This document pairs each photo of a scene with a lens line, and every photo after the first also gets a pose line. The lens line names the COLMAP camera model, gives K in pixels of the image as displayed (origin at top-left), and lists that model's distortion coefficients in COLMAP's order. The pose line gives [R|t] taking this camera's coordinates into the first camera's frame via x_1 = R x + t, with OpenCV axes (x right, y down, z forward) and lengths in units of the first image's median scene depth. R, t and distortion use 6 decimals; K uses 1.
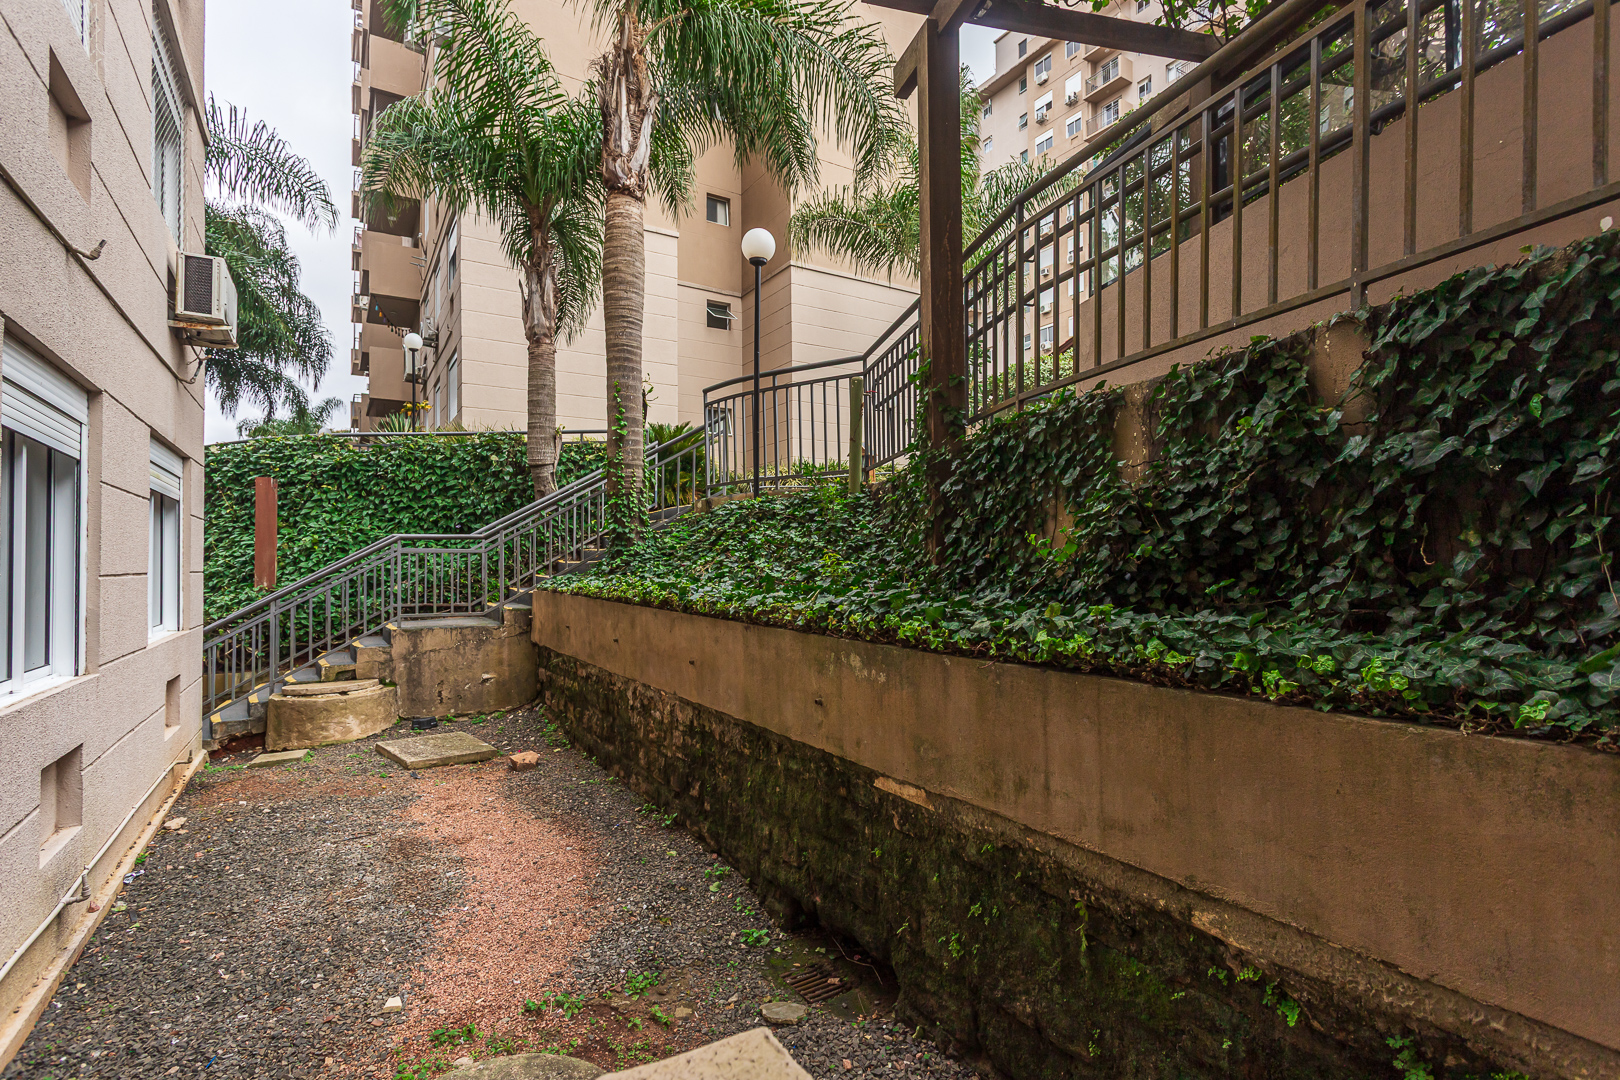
lens RADIAL K [[768.3, 0, 810.0], [0, 768.3, 540.0], [0, 0, 1]] dist [-0.001651, -0.000430]
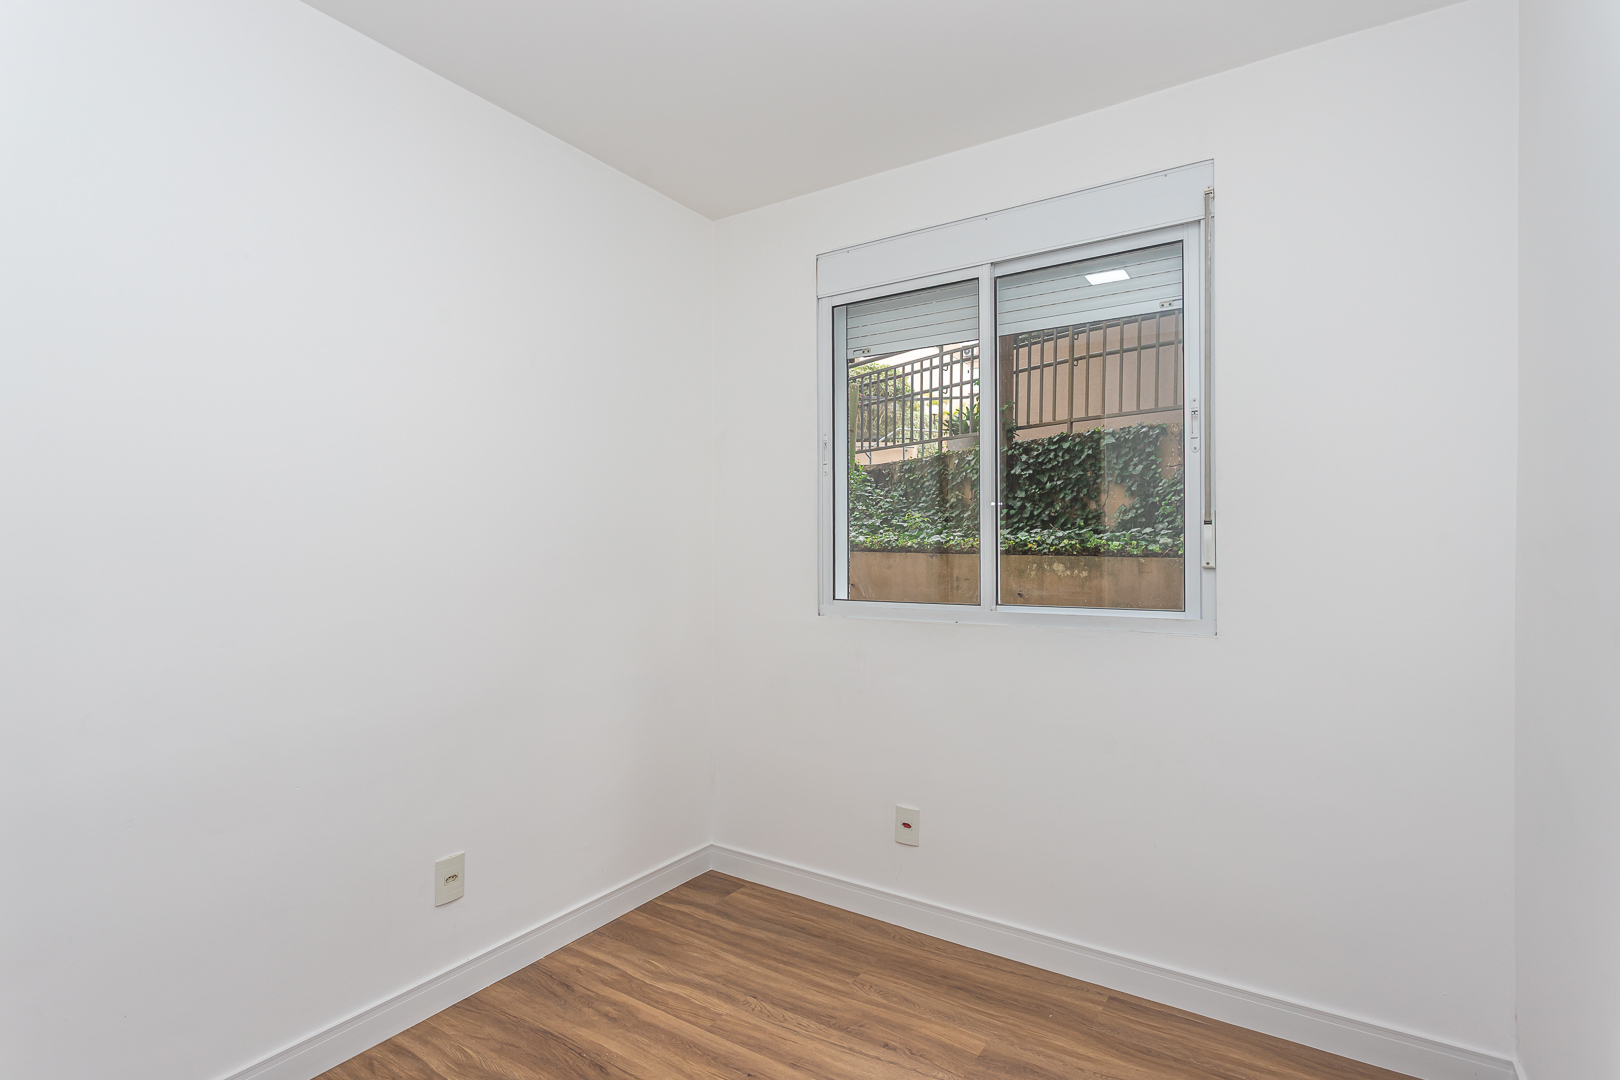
lens RADIAL K [[768.3, 0, 810.0], [0, 768.3, 540.0], [0, 0, 1]] dist [-0.001651, -0.000430]
pose [[0.906004, 0.010517, 0.423138, -1.467516], [-0.021882, 0.999518, 0.022010, 0.080473], [-0.422702, -0.029200, 0.905798, -0.447392]]
